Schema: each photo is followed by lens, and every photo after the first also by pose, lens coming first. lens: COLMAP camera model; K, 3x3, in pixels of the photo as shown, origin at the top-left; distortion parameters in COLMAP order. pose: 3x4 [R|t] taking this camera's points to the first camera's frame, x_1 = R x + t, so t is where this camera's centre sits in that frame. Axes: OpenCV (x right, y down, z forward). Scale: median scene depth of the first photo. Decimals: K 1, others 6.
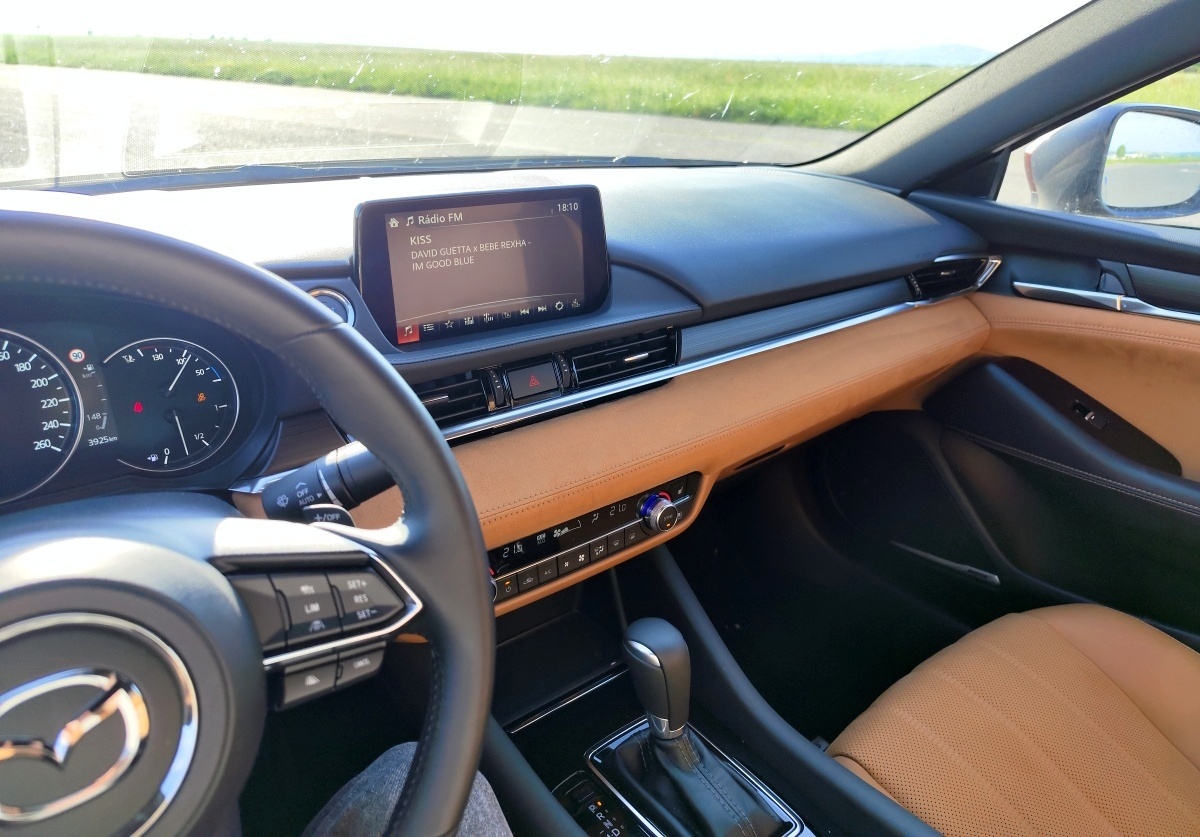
lens RADIAL K [[816.5, 0, 591.7], [0, 816.5, 399.2], [0, 0, 1]] dist [0.017624, -0.010025]
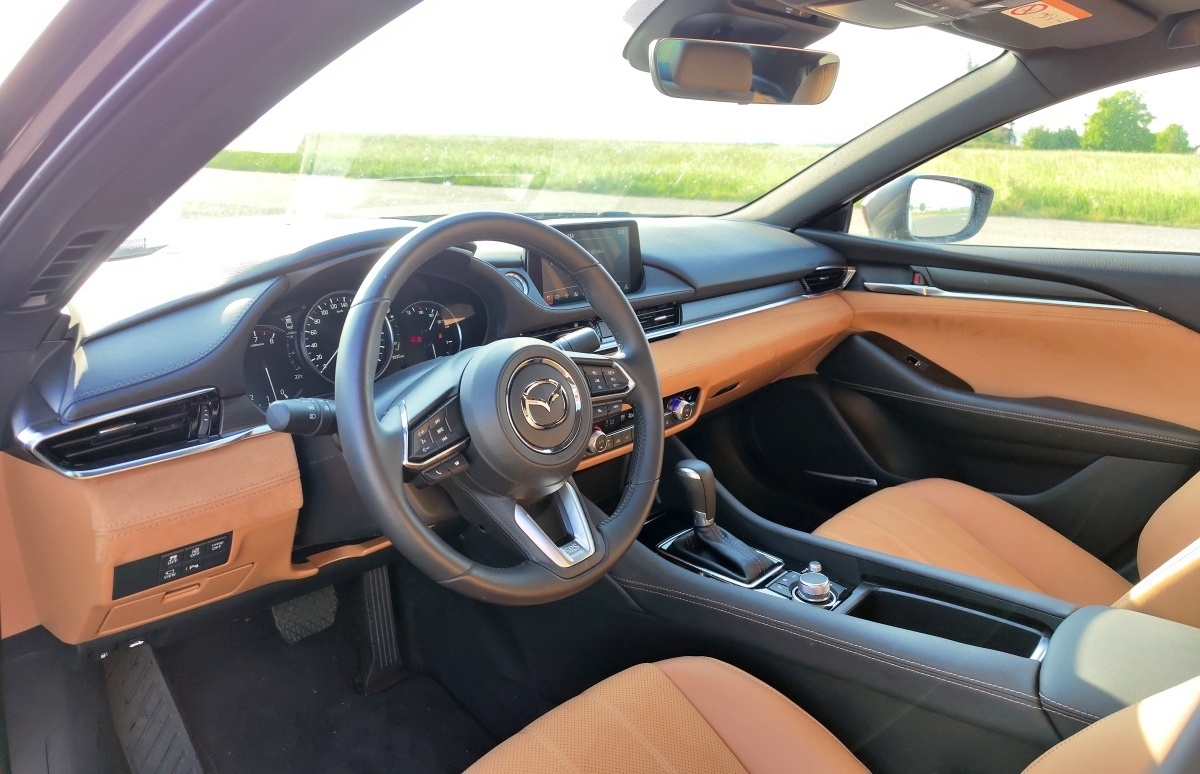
lens RADIAL K [[808.8, 0, 602.2], [0, 808.8, 341.8], [0, 0, 1]] dist [-0.000441, -0.003093]
pose [[0.987072, -0.039163, 0.155418, -0.240967], [0.061603, 0.987904, -0.142305, 0.167732], [-0.147965, 0.150040, 0.977545, -0.452563]]
